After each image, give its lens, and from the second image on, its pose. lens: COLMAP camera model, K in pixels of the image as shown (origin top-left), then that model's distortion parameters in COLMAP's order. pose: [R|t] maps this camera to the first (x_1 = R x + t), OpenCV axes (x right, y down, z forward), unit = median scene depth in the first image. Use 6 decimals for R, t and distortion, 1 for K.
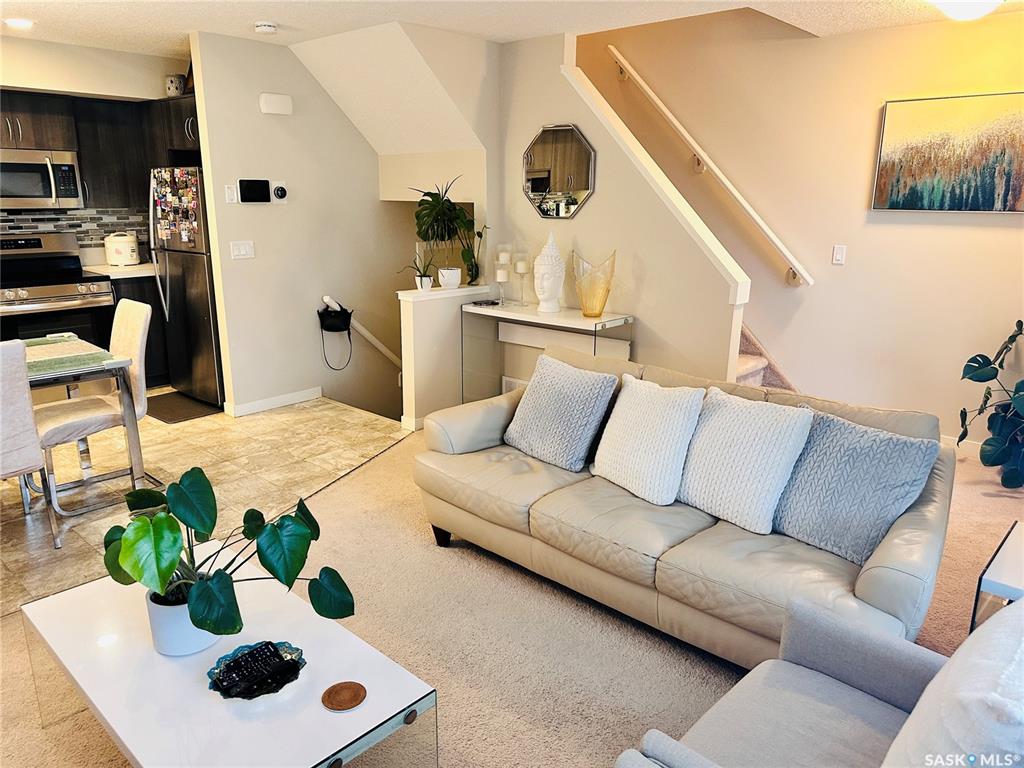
lens RADIAL K [[706.8, 0, 512.0], [0, 706.8, 384.0], [0, 0, 1]] dist [0.146724, -0.171331]
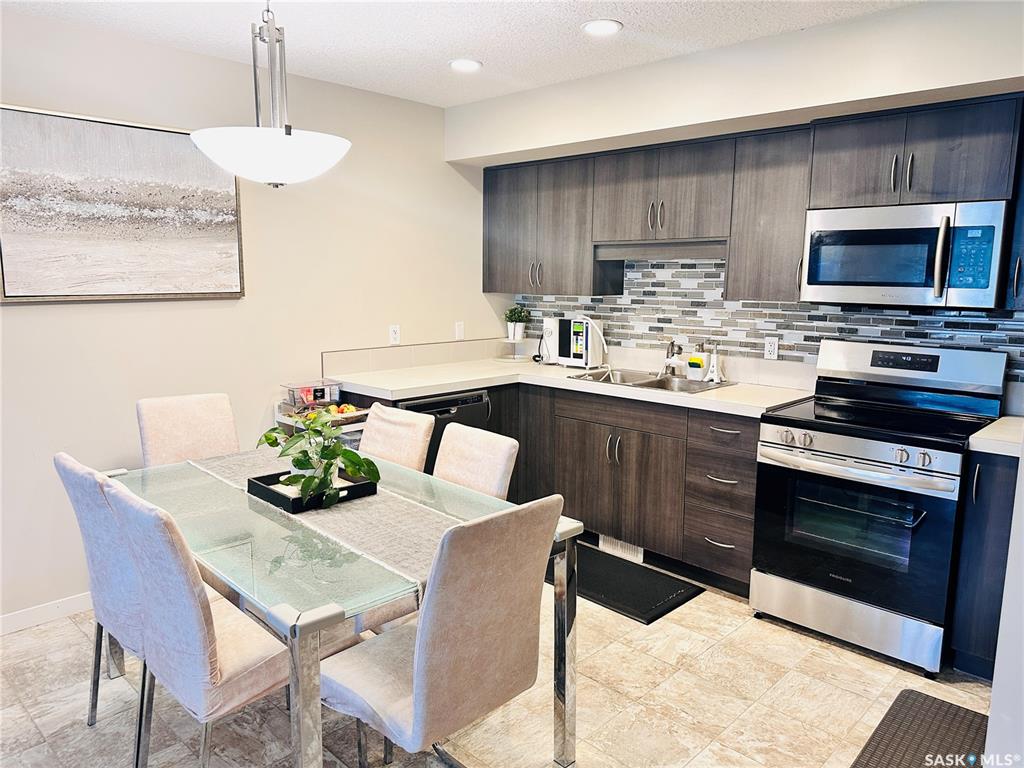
lens RADIAL K [[717.8, 0, 514.1], [0, 717.8, 385.7], [0, 0, 1]] dist [0.083611, -0.100561]
pose [[-0.035724, 0.150791, -0.987920, -0.080696], [-0.263329, 0.952195, 0.154861, -0.224831], [0.964044, 0.265681, 0.005691, 0.855128]]
